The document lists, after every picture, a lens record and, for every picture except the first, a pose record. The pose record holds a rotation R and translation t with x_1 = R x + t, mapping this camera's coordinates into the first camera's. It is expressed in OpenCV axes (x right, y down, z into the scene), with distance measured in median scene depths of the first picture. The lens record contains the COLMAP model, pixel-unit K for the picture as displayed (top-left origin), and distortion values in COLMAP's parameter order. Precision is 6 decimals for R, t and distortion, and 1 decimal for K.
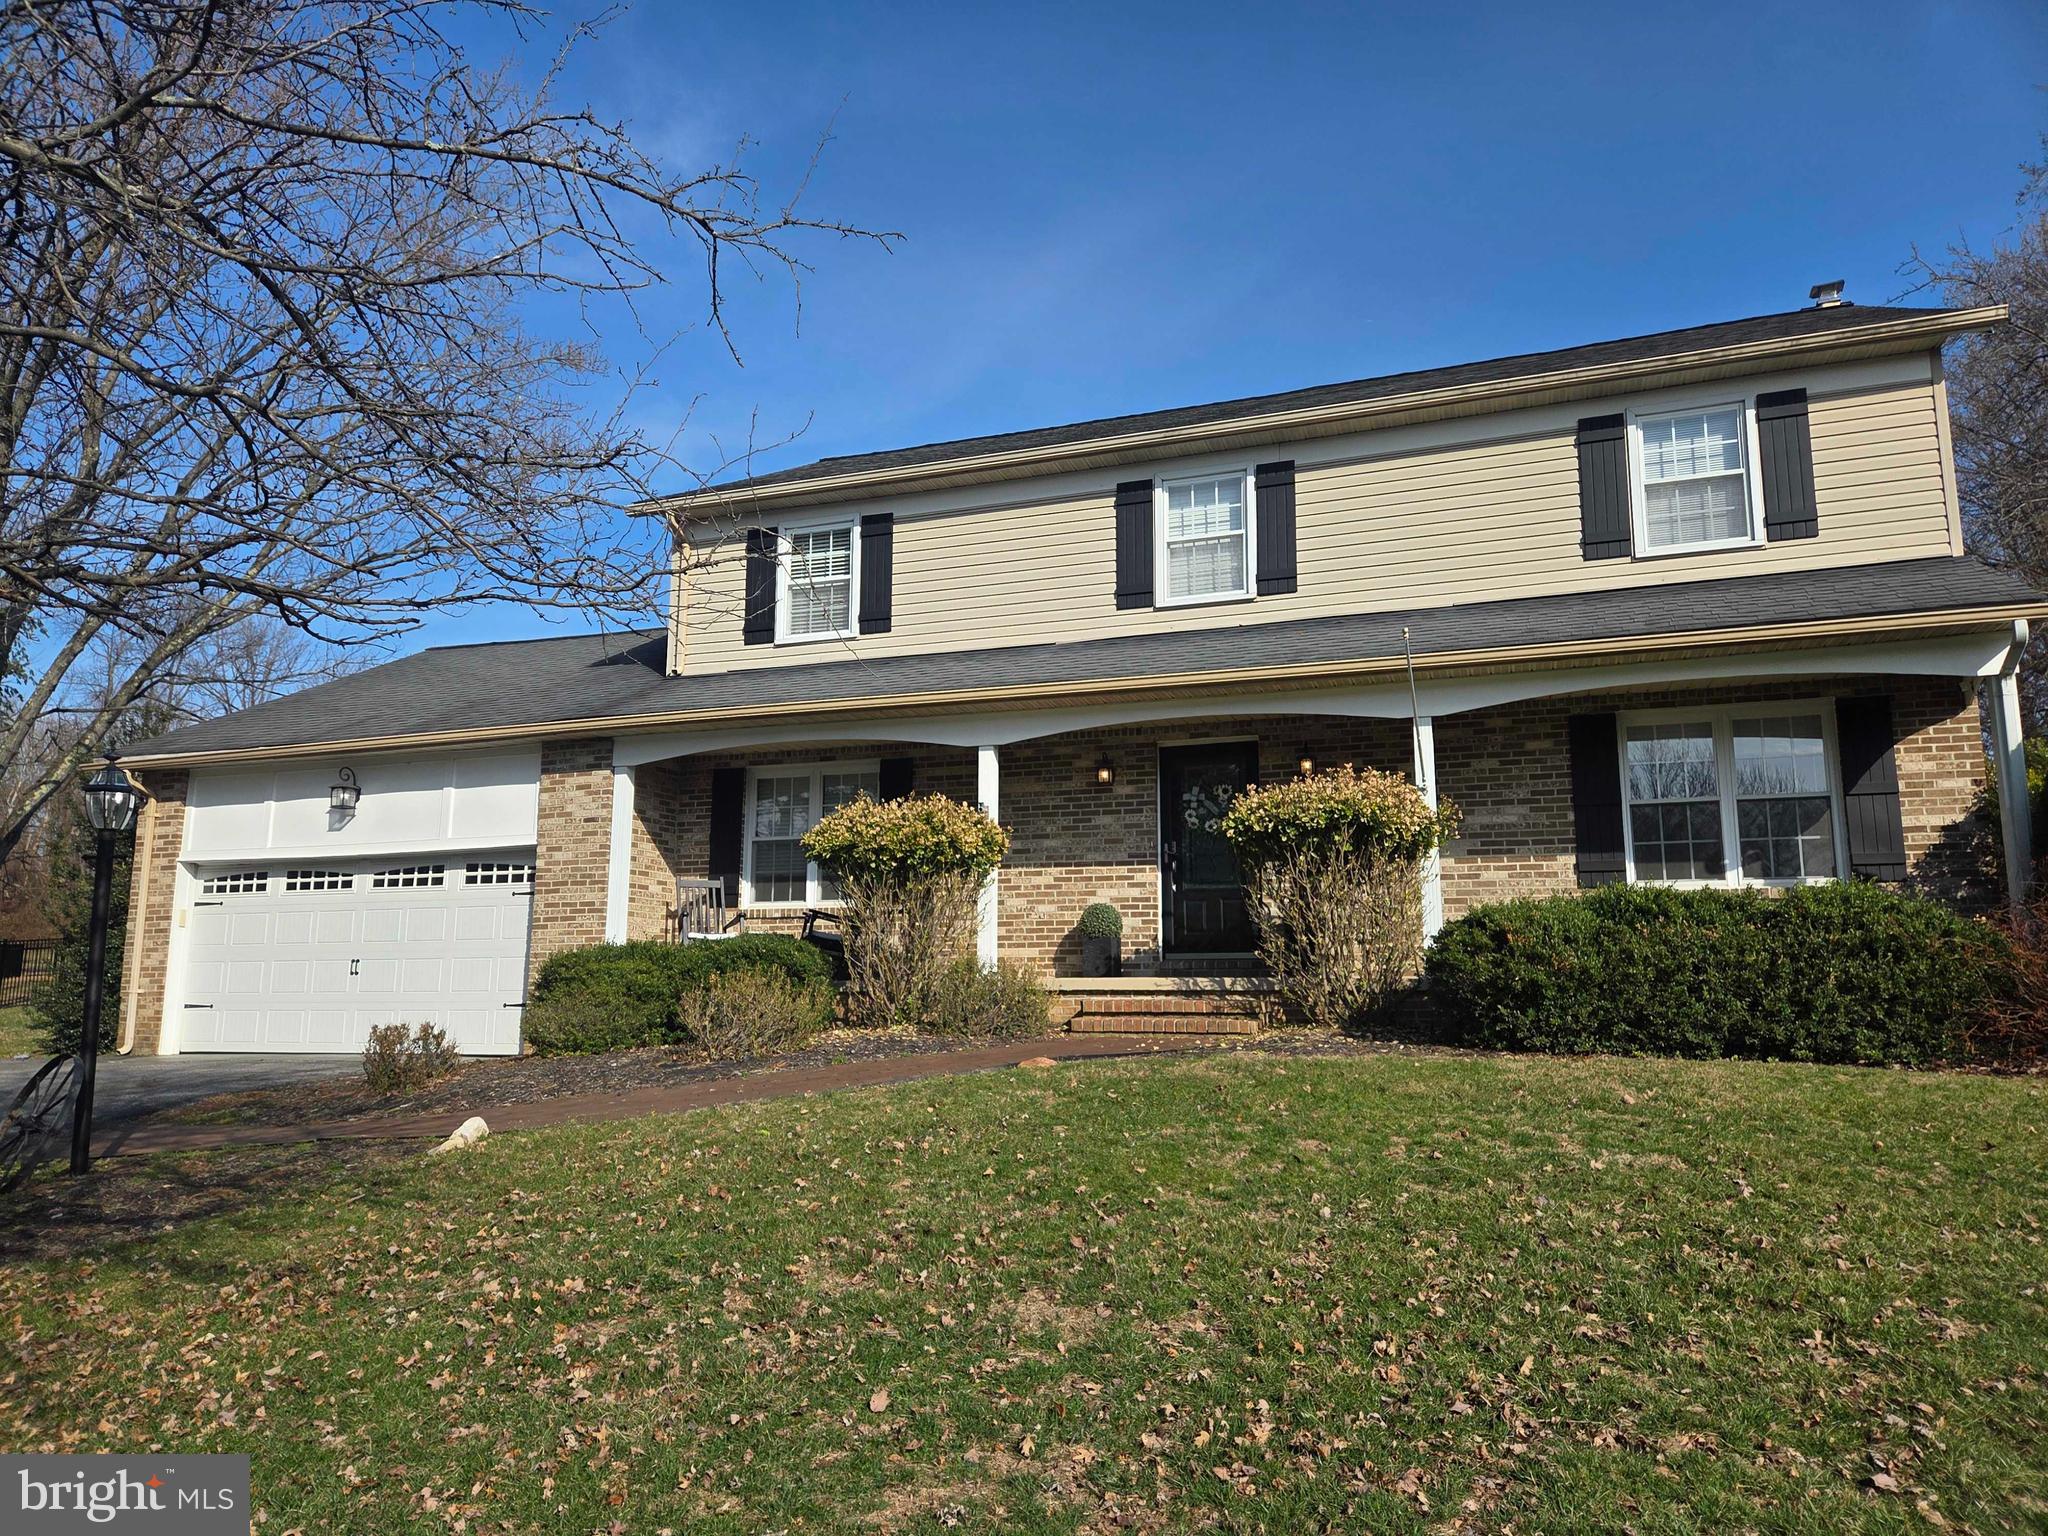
lens RADIAL K [[1377.2, 0, 1020.9], [0, 1377.2, 781.8], [0, 0, 1]] dist [0.078769, -0.073266]
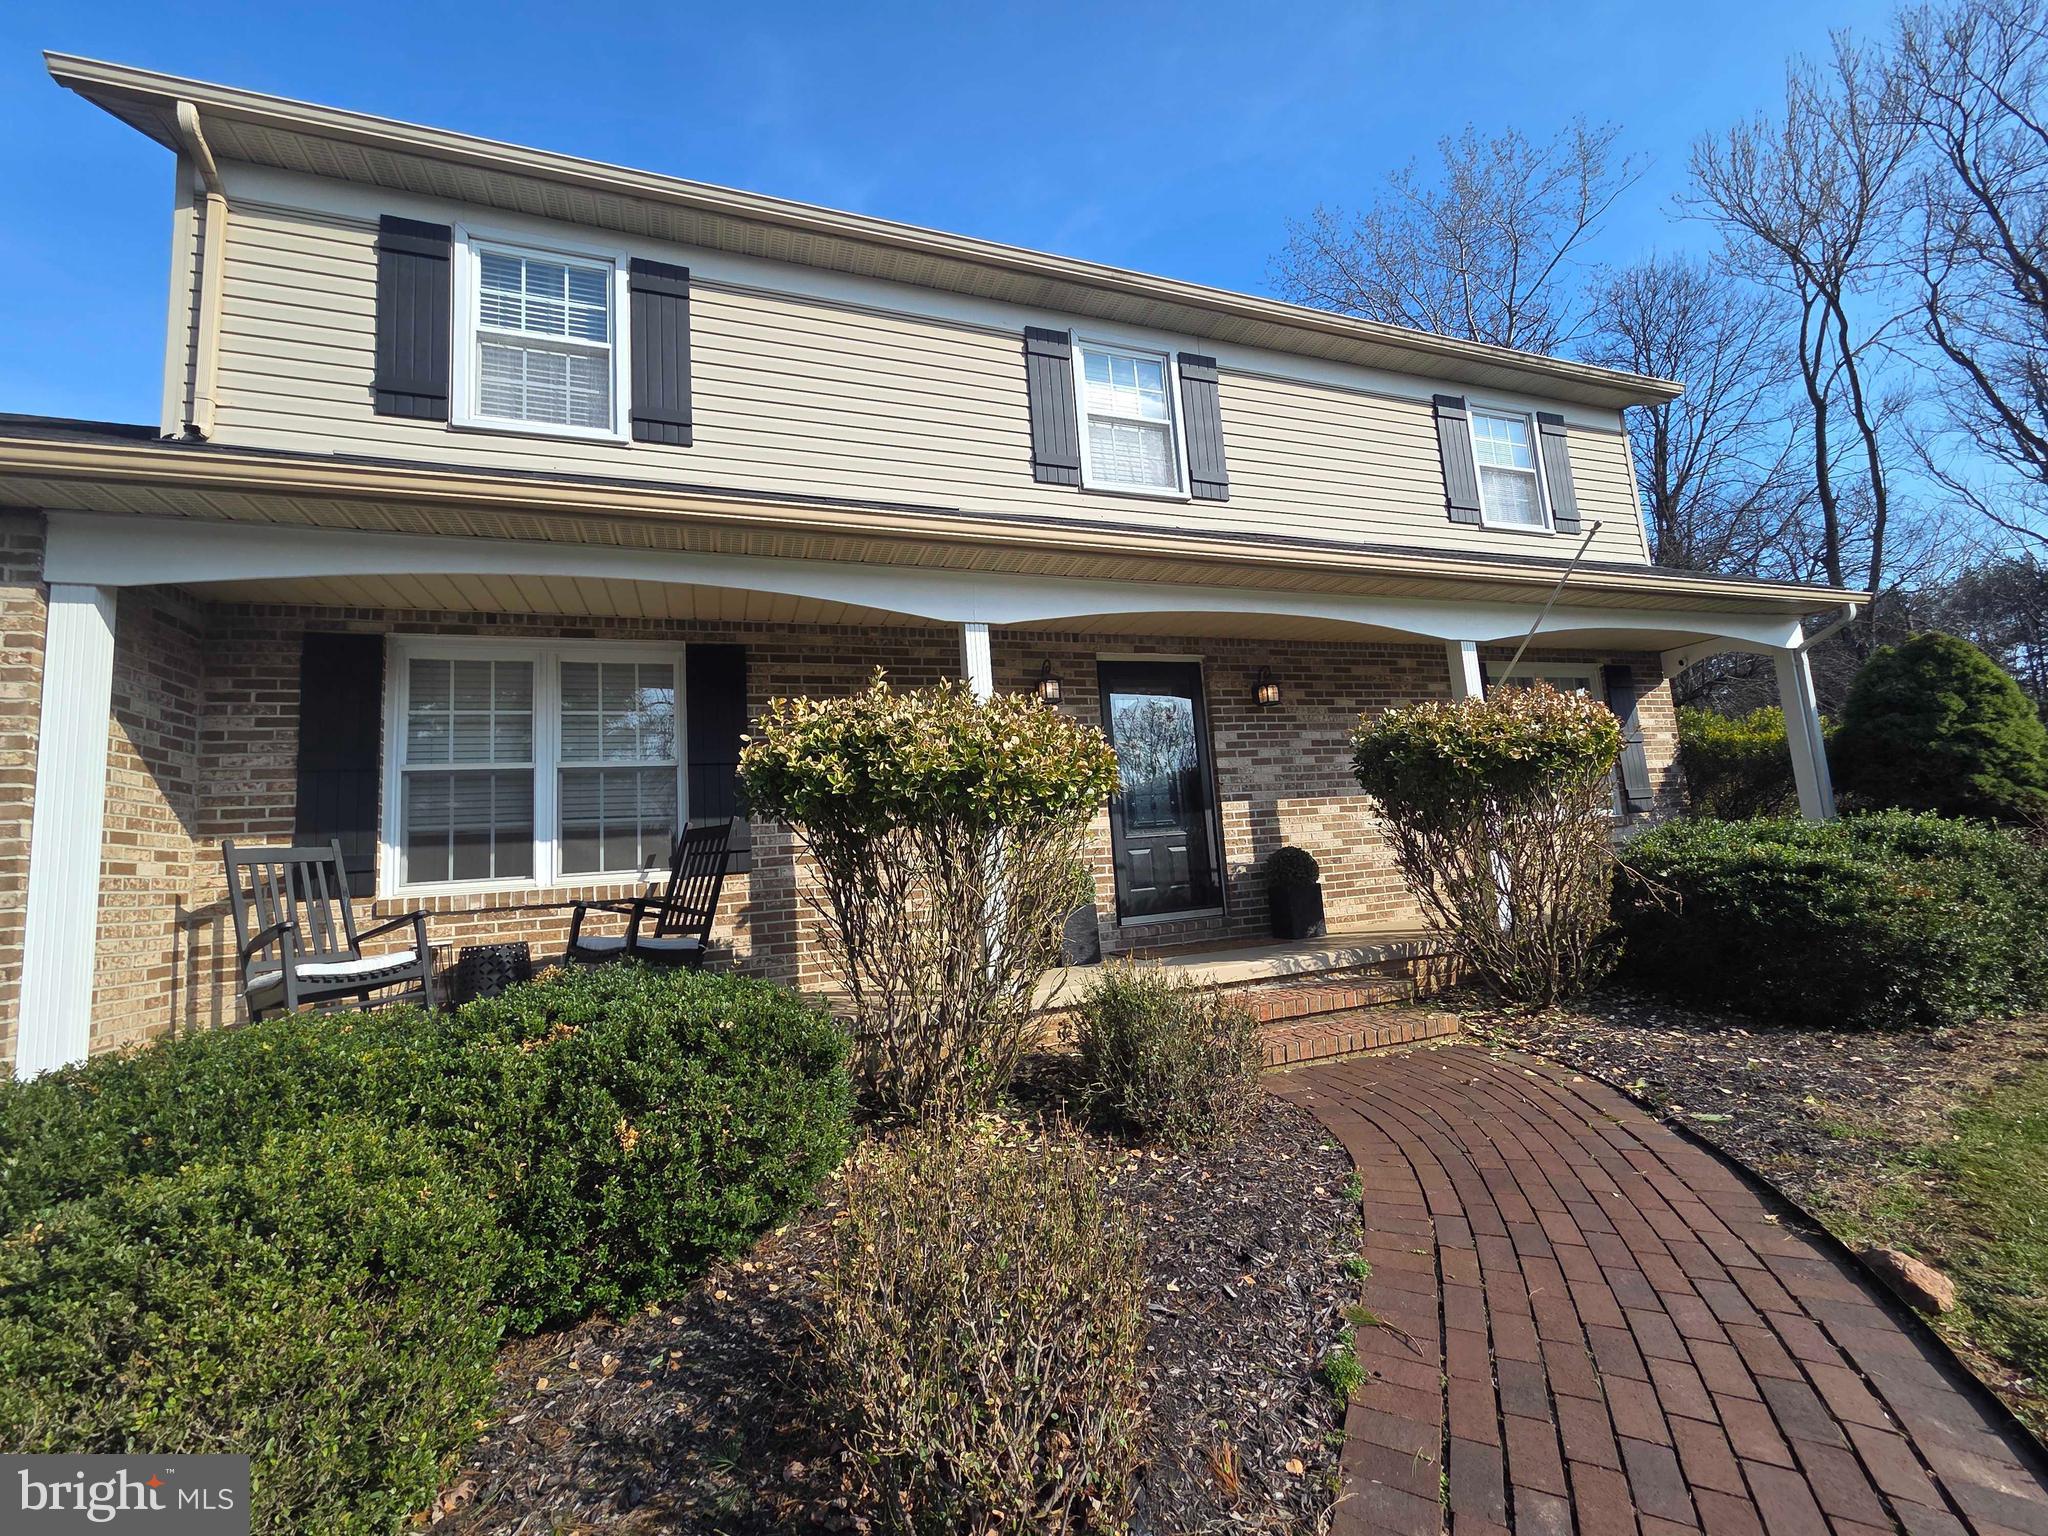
lens RADIAL K [[839.1, 0, 1035.9], [0, 839.1, 763.6], [0, 0, 1]] dist [0.000898, -0.000027]
pose [[0.759676, 0.021691, 0.649940, -0.245172], [-0.029598, 0.999561, 0.001237, 0.036020], [-0.649628, -0.020177, 0.759985, 0.656407]]
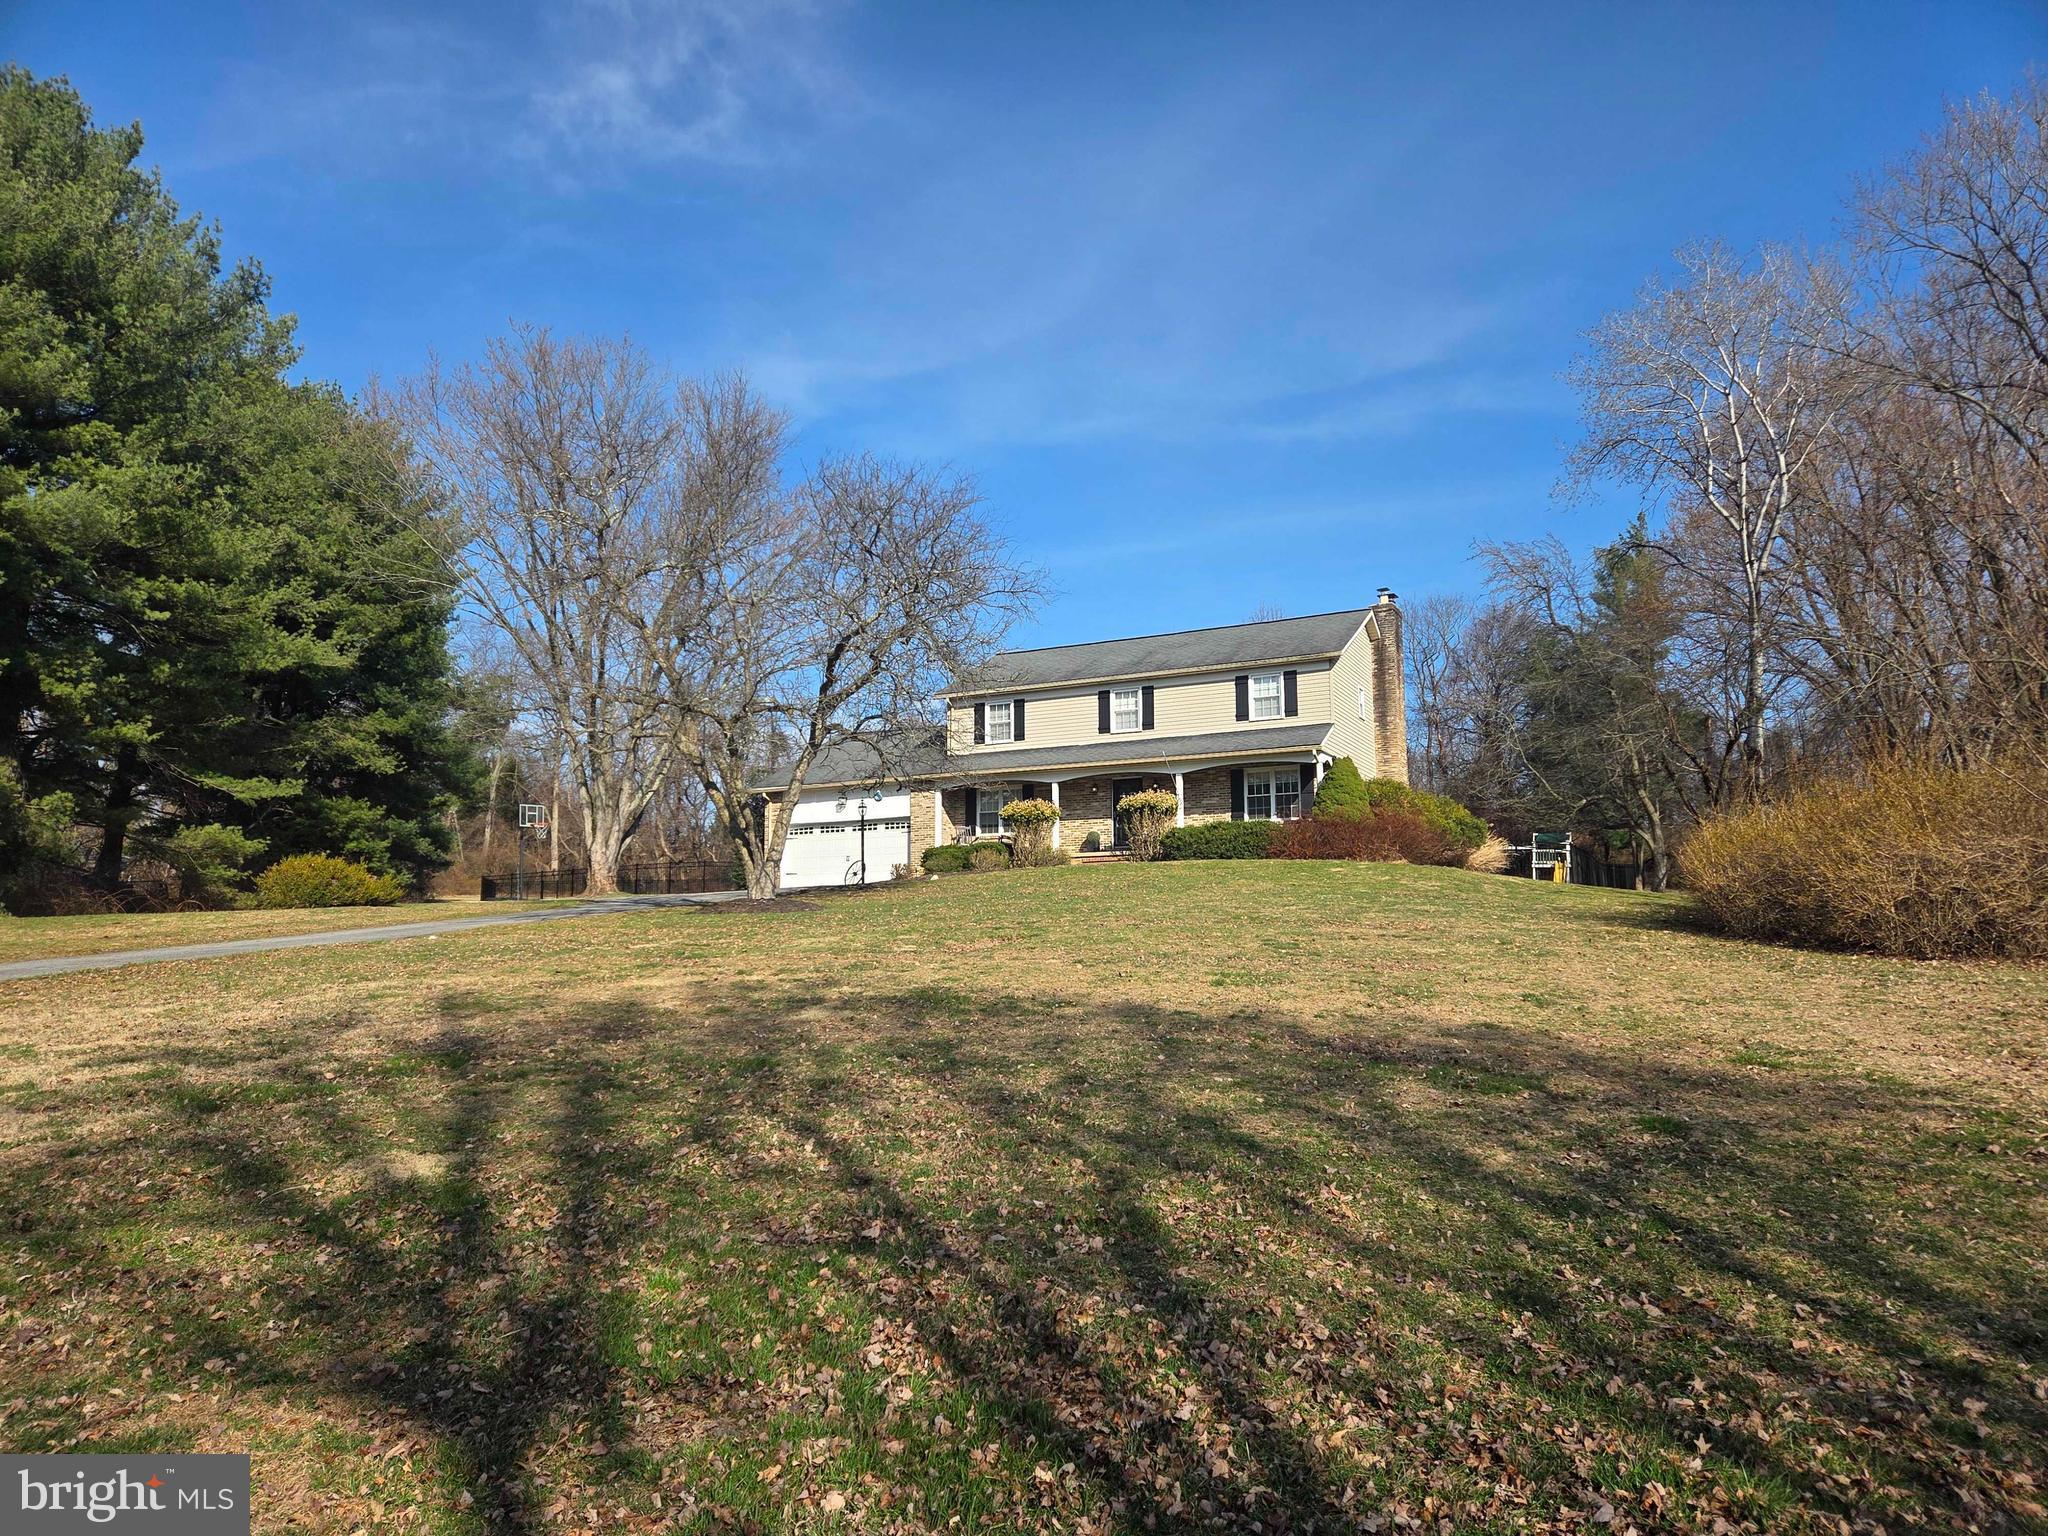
lens RADIAL K [[1377.2, 0, 1020.9], [0, 1377.2, 781.8], [0, 0, 1]] dist [0.078769, -0.073266]
pose [[0.992787, -0.024586, -0.117341, 0.259966], [0.028161, 0.999185, 0.028907, -0.116145], [0.116535, -0.032002, 0.992671, -2.078024]]
